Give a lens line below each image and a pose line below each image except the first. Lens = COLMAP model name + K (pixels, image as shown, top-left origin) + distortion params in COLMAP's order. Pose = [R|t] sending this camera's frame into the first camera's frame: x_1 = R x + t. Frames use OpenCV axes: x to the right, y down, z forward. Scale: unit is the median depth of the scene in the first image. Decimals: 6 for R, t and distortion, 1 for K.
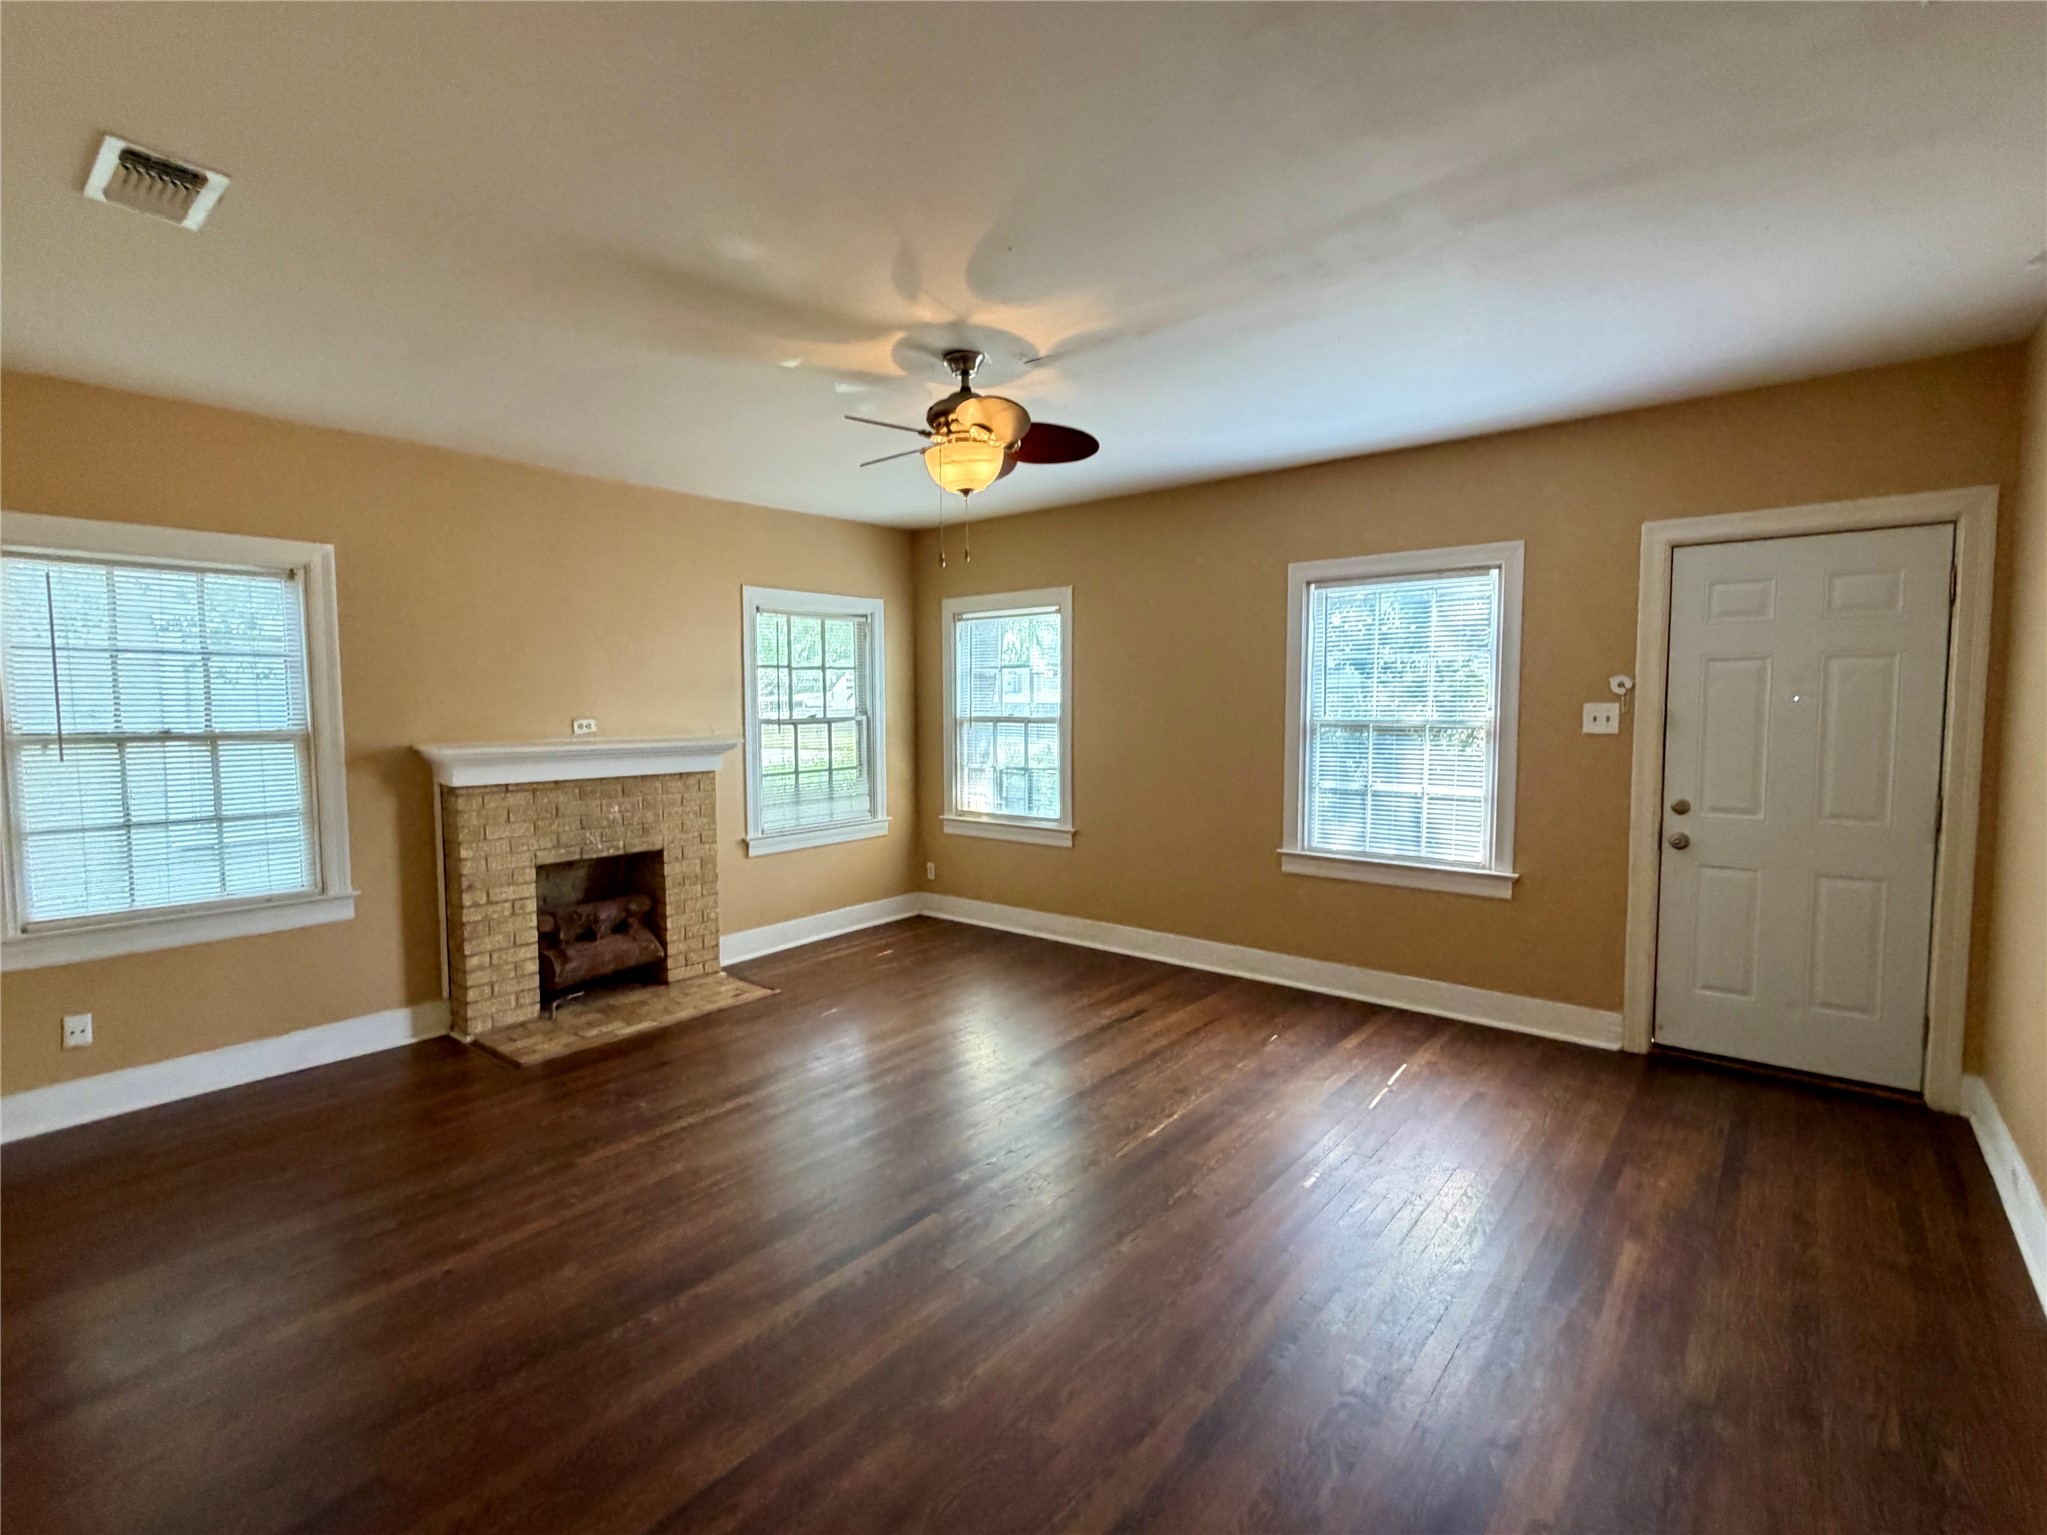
lens RADIAL K [[937.7, 0, 1042.8], [0, 937.7, 766.1], [0, 0, 1]] dist [0.000690, 0.001399]
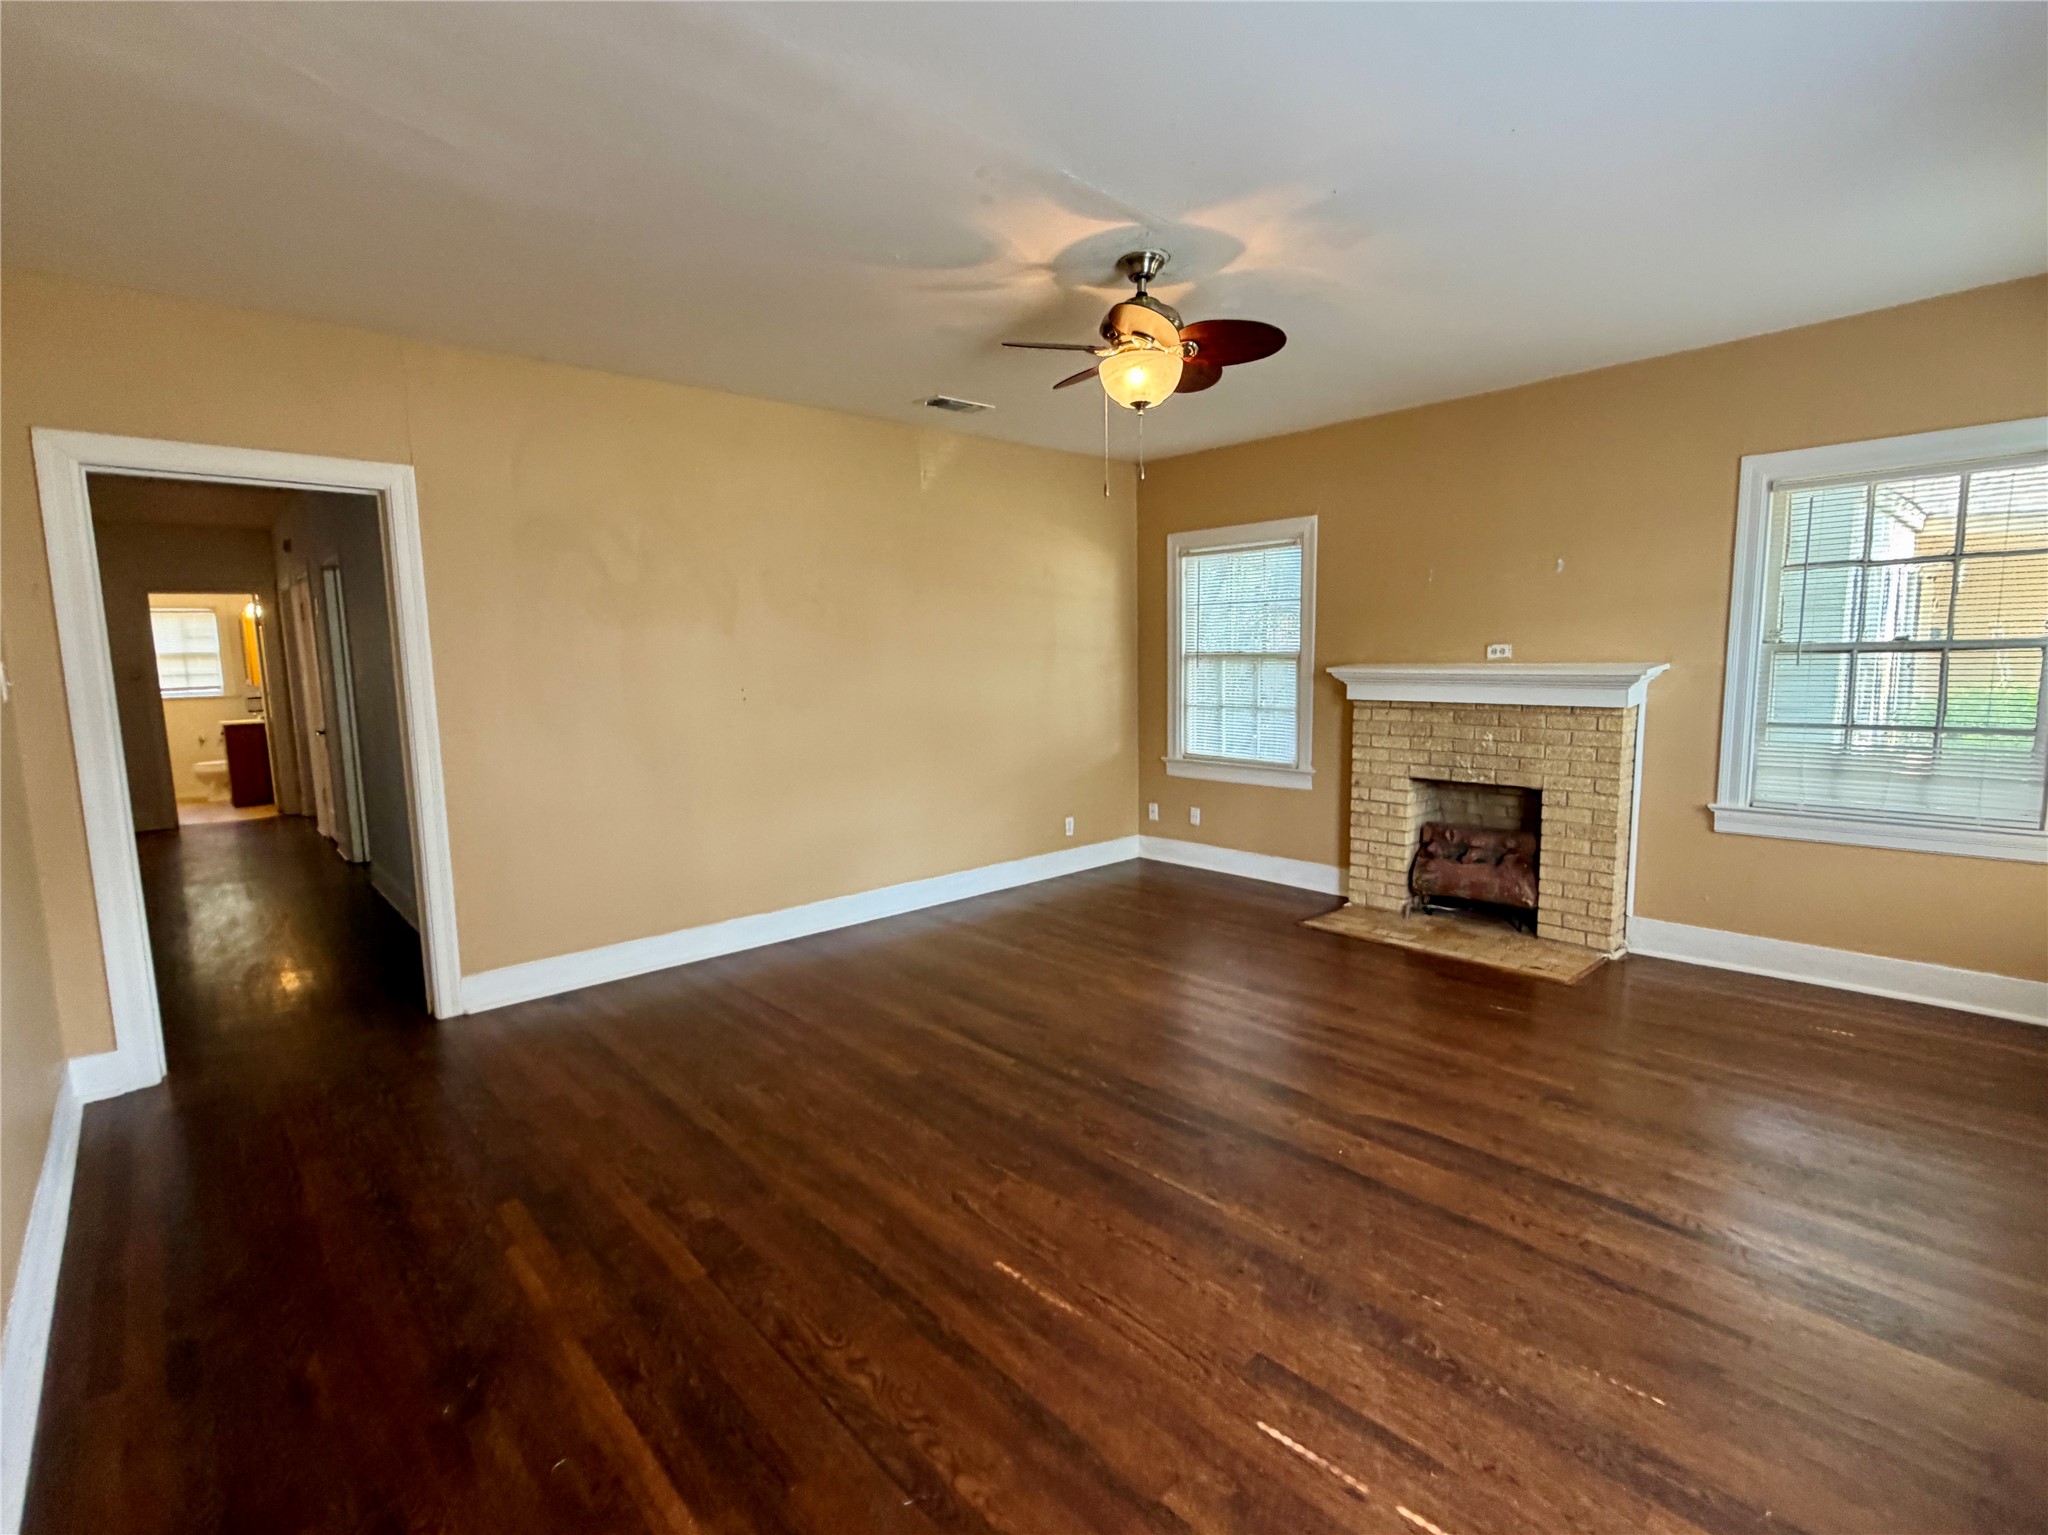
lens RADIAL K [[938.2, 0, 1029.5], [0, 938.2, 770.6], [0, 0, 1]] dist [0.000690, 0.001399]
pose [[-0.140122, 0.141321, -0.979997, 0.644084], [-0.040203, 0.988133, 0.148243, -0.051403], [0.989318, 0.060171, -0.132778, 0.740956]]
